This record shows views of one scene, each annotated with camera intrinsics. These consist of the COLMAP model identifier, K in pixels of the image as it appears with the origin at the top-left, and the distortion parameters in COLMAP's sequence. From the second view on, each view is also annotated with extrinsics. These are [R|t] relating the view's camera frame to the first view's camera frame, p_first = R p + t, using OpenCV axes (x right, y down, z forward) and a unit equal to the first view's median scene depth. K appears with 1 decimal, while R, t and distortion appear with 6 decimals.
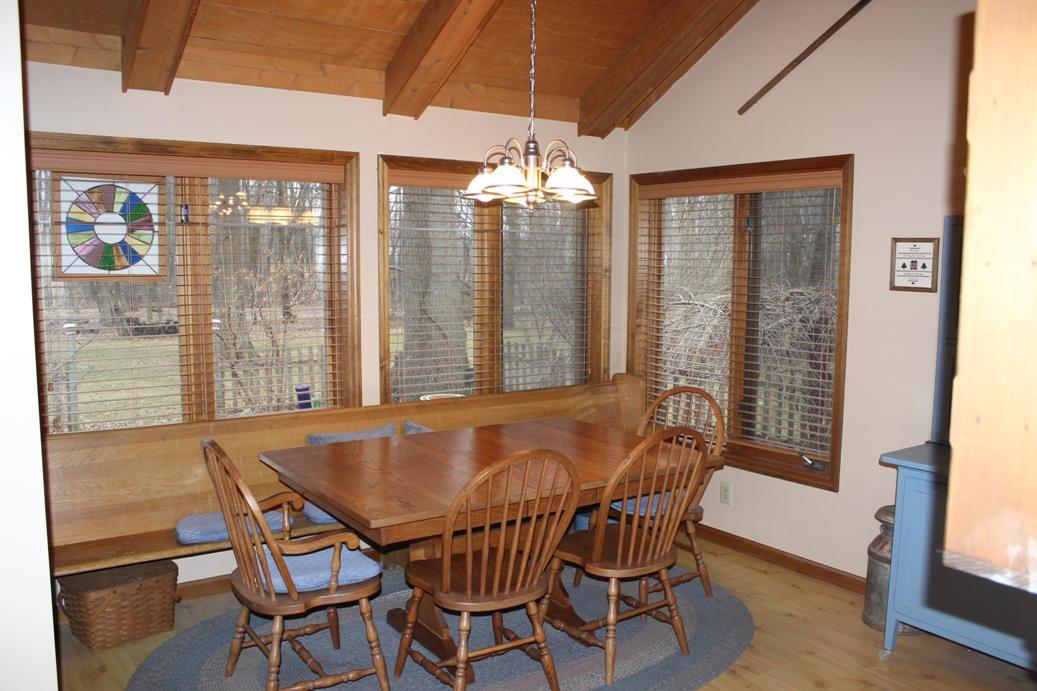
lens RADIAL K [[861.2, 0, 520.1], [0, 861.2, 356.9], [0, 0, 1]] dist [-0.176858, 0.165593]
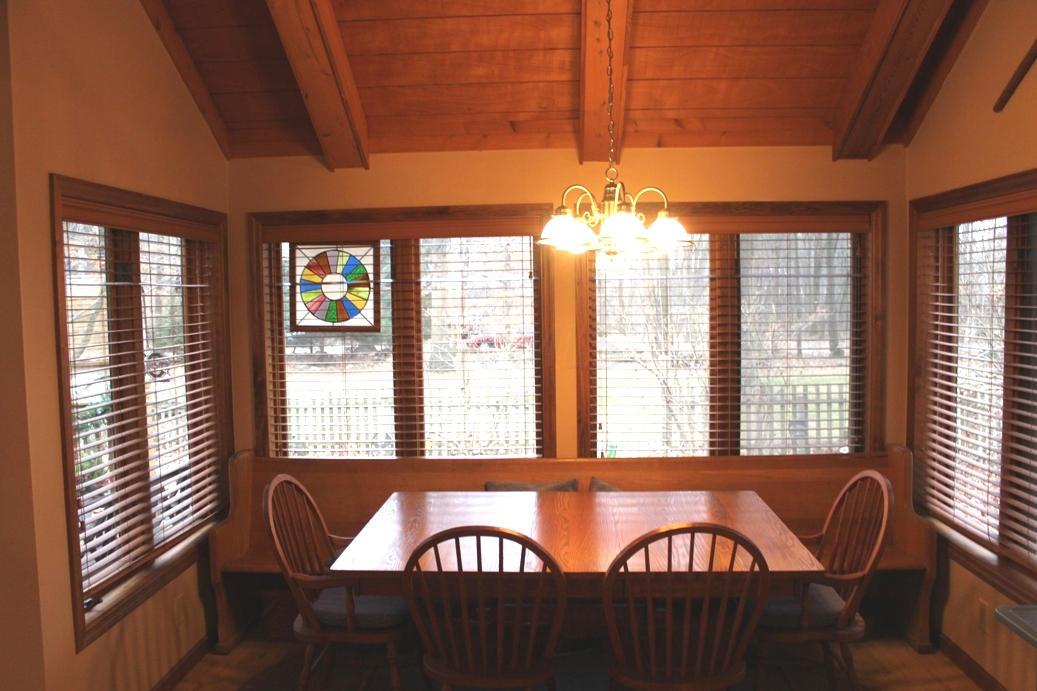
lens RADIAL K [[861.2, 0, 520.1], [0, 861.2, 356.9], [0, 0, 1]] dist [-0.176858, 0.165593]
pose [[0.791245, 0.021523, -0.611120, 0.446201], [-0.047152, 0.998552, -0.025882, -0.036783], [0.609679, 0.049294, 0.791114, 0.208049]]
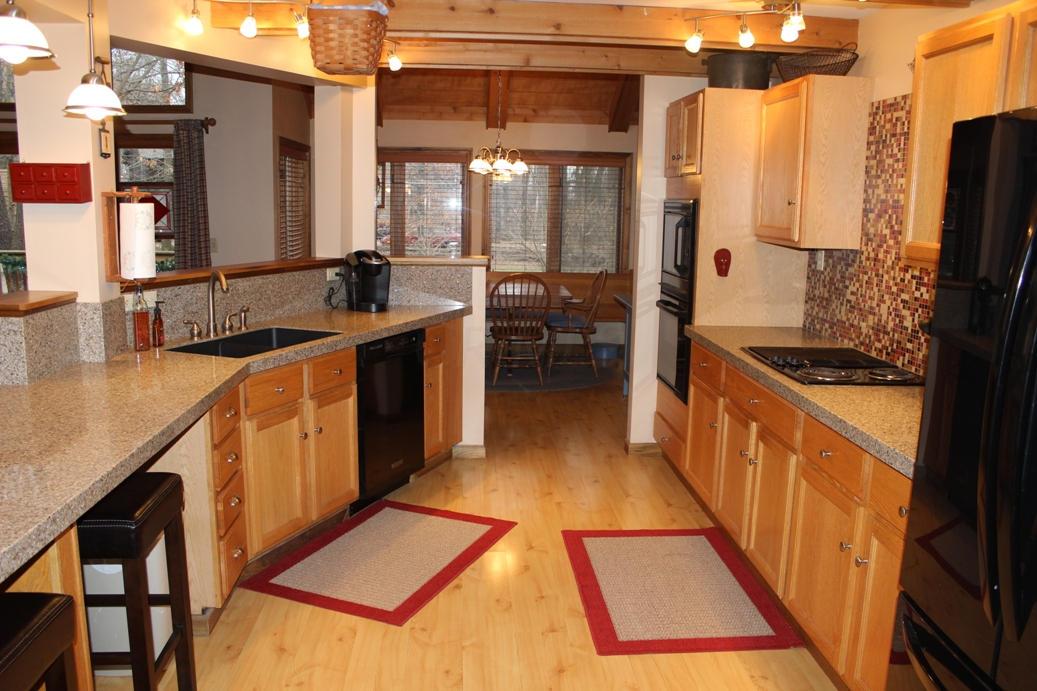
lens RADIAL K [[861.2, 0, 520.1], [0, 861.2, 356.9], [0, 0, 1]] dist [-0.176858, 0.165593]
pose [[0.853877, 0.105394, -0.509692, 1.131981], [-0.074629, 0.993956, 0.080504, 0.097697], [0.515096, -0.030703, 0.856582, -0.808526]]
